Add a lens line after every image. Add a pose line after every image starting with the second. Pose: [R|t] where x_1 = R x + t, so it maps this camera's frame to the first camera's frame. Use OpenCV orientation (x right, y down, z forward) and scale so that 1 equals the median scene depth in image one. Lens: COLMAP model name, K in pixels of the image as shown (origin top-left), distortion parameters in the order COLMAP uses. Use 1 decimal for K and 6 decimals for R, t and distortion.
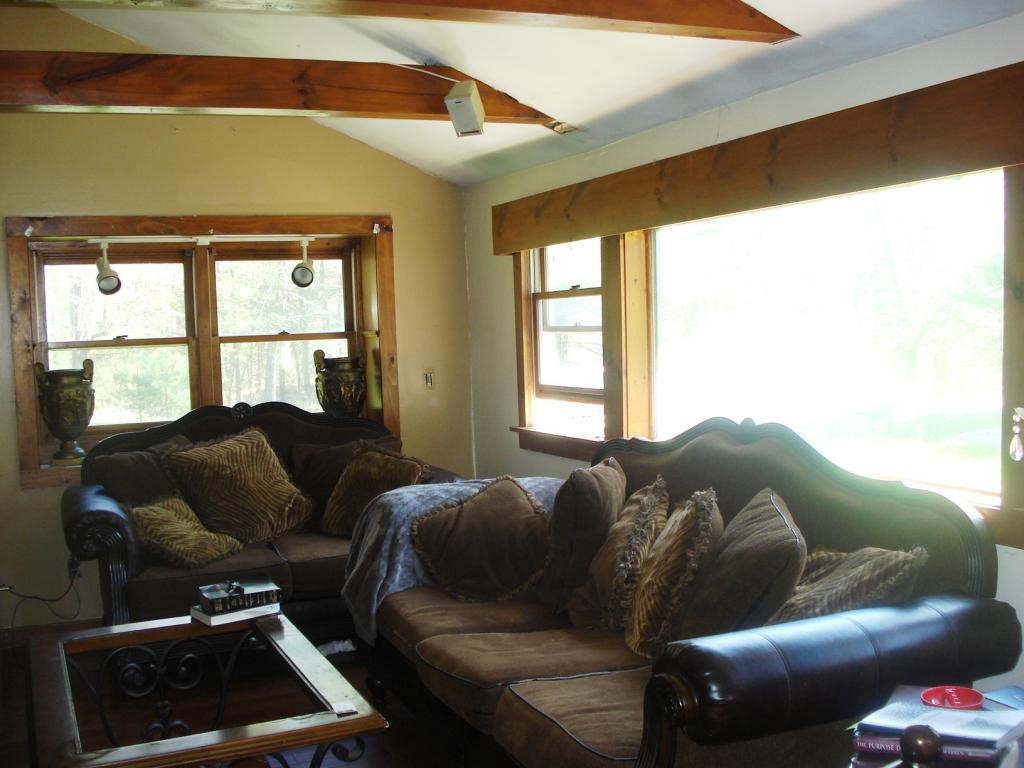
lens RADIAL K [[1186.5, 0, 512.0], [0, 1186.5, 384.0], [0, 0, 1]] dist [-0.015641, -0.155963]
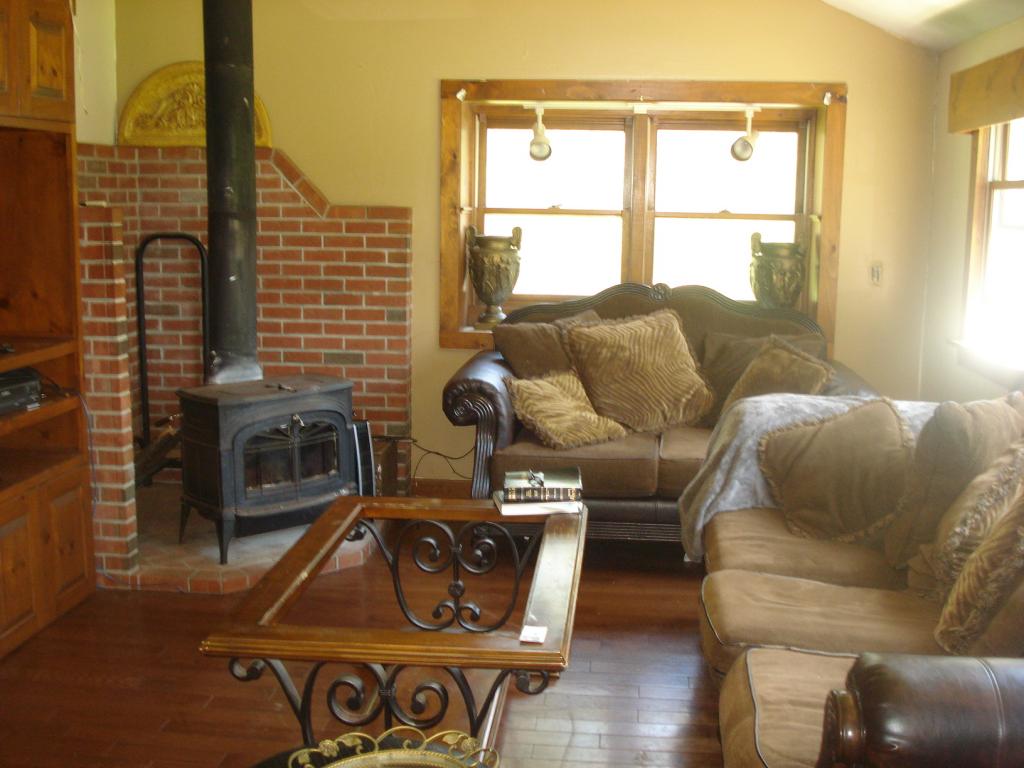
lens RADIAL K [[1186.5, 0, 512.0], [0, 1186.5, 384.0], [0, 0, 1]] dist [-0.015641, -0.155963]
pose [[0.879403, 0.123244, -0.459849, 0.123415], [-0.073817, 0.989528, 0.124037, -0.013932], [0.470320, -0.075134, 0.879292, 0.112503]]
